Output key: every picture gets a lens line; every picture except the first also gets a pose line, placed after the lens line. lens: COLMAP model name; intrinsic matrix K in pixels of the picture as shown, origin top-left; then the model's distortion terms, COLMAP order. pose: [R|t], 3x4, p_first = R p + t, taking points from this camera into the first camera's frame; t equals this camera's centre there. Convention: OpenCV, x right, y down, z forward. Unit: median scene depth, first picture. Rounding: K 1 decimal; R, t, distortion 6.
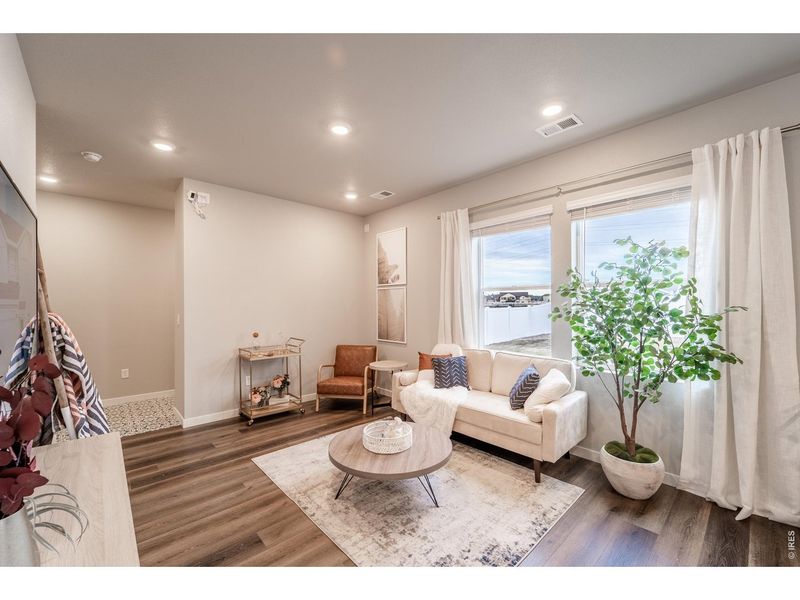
lens RADIAL K [[327.4, 0, 401.8], [0, 327.4, 302.6], [0, 0, 1]] dist [-0.001109, -0.000340]
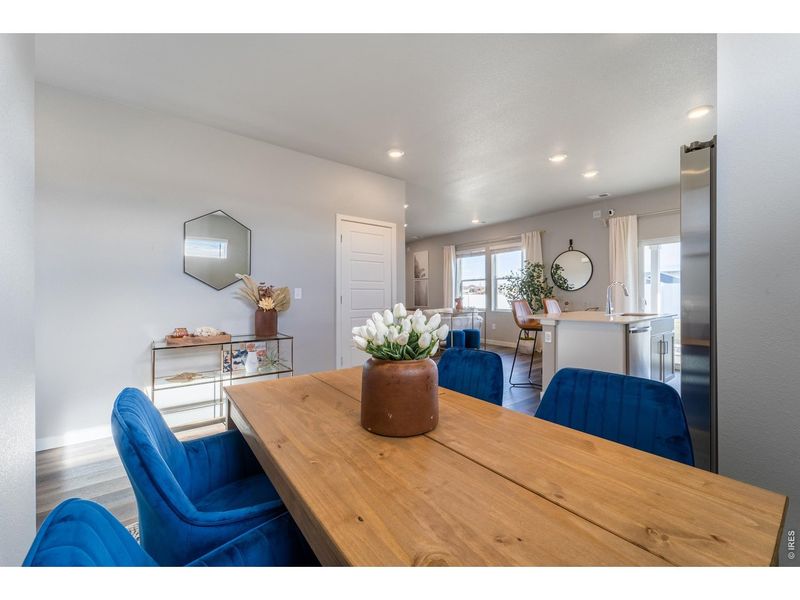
lens RADIAL K [[331.4, 0, 400.5], [0, 331.4, 303.1], [0, 0, 1]] dist [0.003238, 0.000159]
pose [[0.996615, -0.006774, -0.081929, 0.008735], [0.009291, 0.999495, 0.030378, 0.046103], [0.081682, -0.031036, 0.996175, -1.443999]]
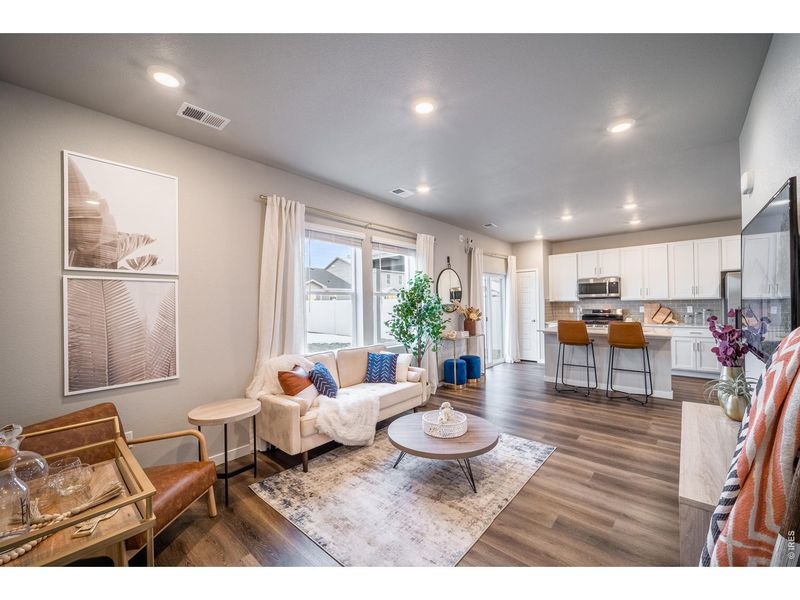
lens RADIAL K [[318.6, 0, 406.2], [0, 318.6, 301.6], [0, 0, 1]] dist [0.002146, -0.000049]
pose [[-0.102414, 0.012660, 0.994661, -0.771050], [0.010869, 0.999874, -0.011608, 0.002008], [-0.994682, 0.009623, -0.102539, 0.852247]]
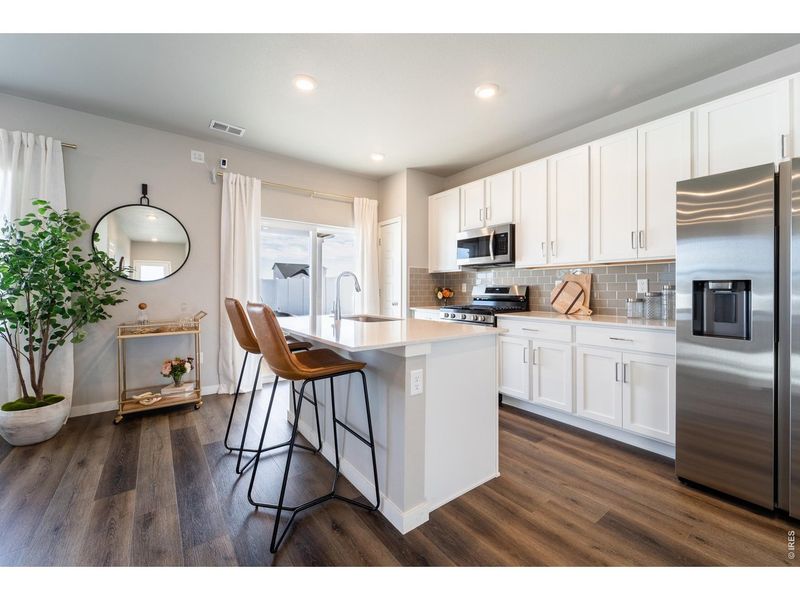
lens RADIAL K [[334.6, 0, 403.5], [0, 334.6, 285.6], [0, 0, 1]] dist [0.001871, -0.000127]
pose [[0.098437, 0.014799, 0.995033, -0.079984], [-0.008393, 0.999866, -0.014041, 0.057249], [-0.995108, -0.006969, 0.098548, -0.363953]]
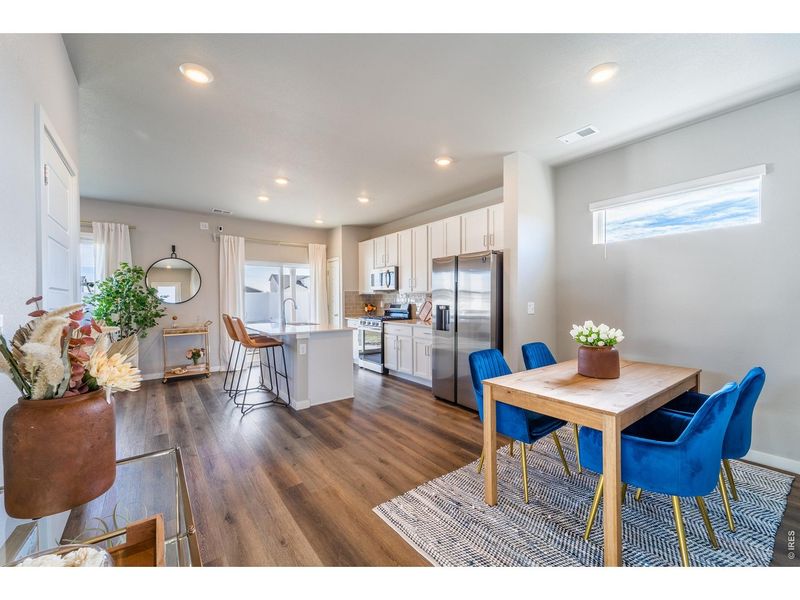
lens RADIAL K [[331.4, 0, 400.5], [0, 331.4, 303.1], [0, 0, 1]] dist [0.003238, 0.000159]
pose [[0.098486, -0.010566, 0.995082, -0.687597], [-0.001697, 0.999940, 0.010786, 0.017090], [-0.995137, -0.002751, 0.098462, -0.774804]]
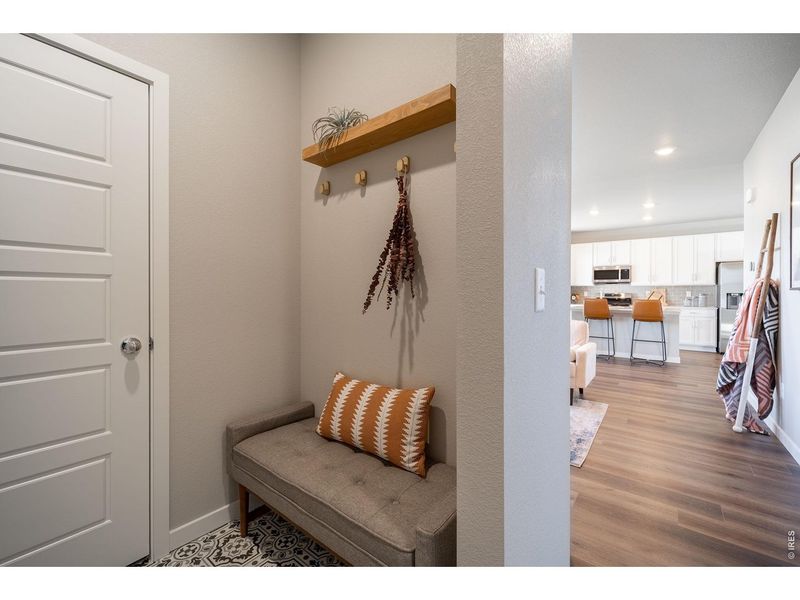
lens RADIAL K [[331.6, 0, 412.6], [0, 331.6, 293.1], [0, 0, 1]] dist [0.002887, 0.000277]
pose [[-0.172711, -0.001838, 0.984971, -0.985252], [-0.005089, 0.999987, 0.000974, 0.043566], [-0.984959, -0.004844, -0.172718, 1.241389]]
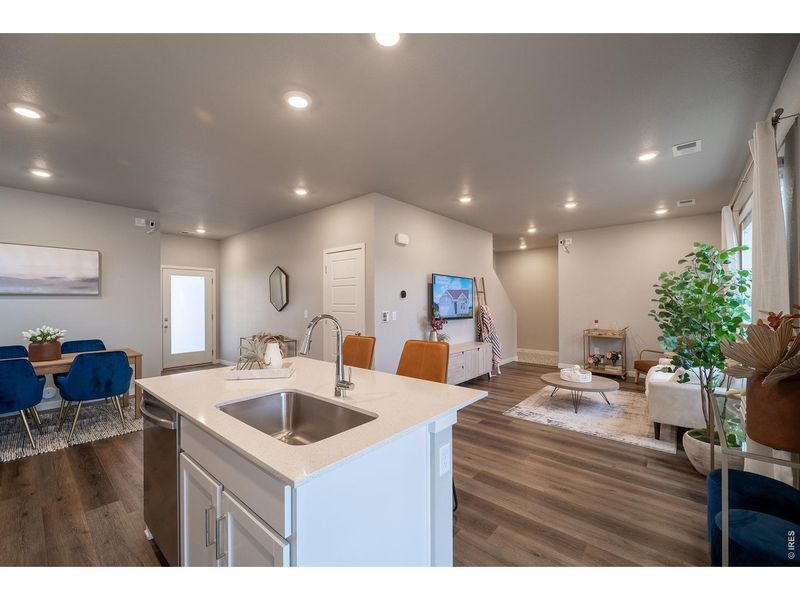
lens RADIAL K [[331.4, 0, 400.5], [0, 331.4, 303.1], [0, 0, 1]] dist [0.003238, 0.000159]
pose [[0.108944, 0.002670, -0.994044, 1.144963], [0.010590, 0.999937, 0.003847, -0.004238], [0.993992, -0.010946, 0.108909, -0.102951]]
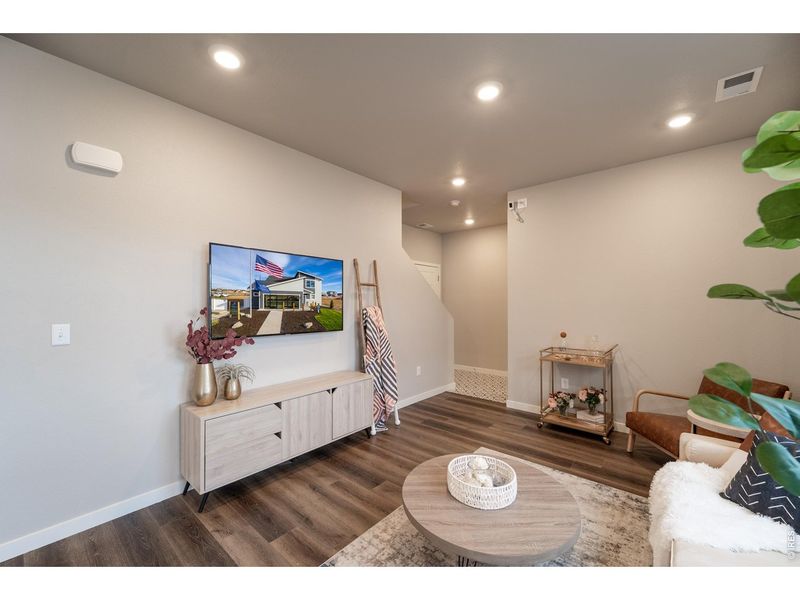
lens RADIAL K [[327.4, 0, 401.8], [0, 327.4, 302.6], [0, 0, 1]] dist [-0.001109, -0.000340]
pose [[0.112553, 0.005289, -0.993632, 0.462510], [0.008271, 0.999946, 0.006260, -0.000862], [0.993611, -0.008923, 0.112503, 0.509198]]
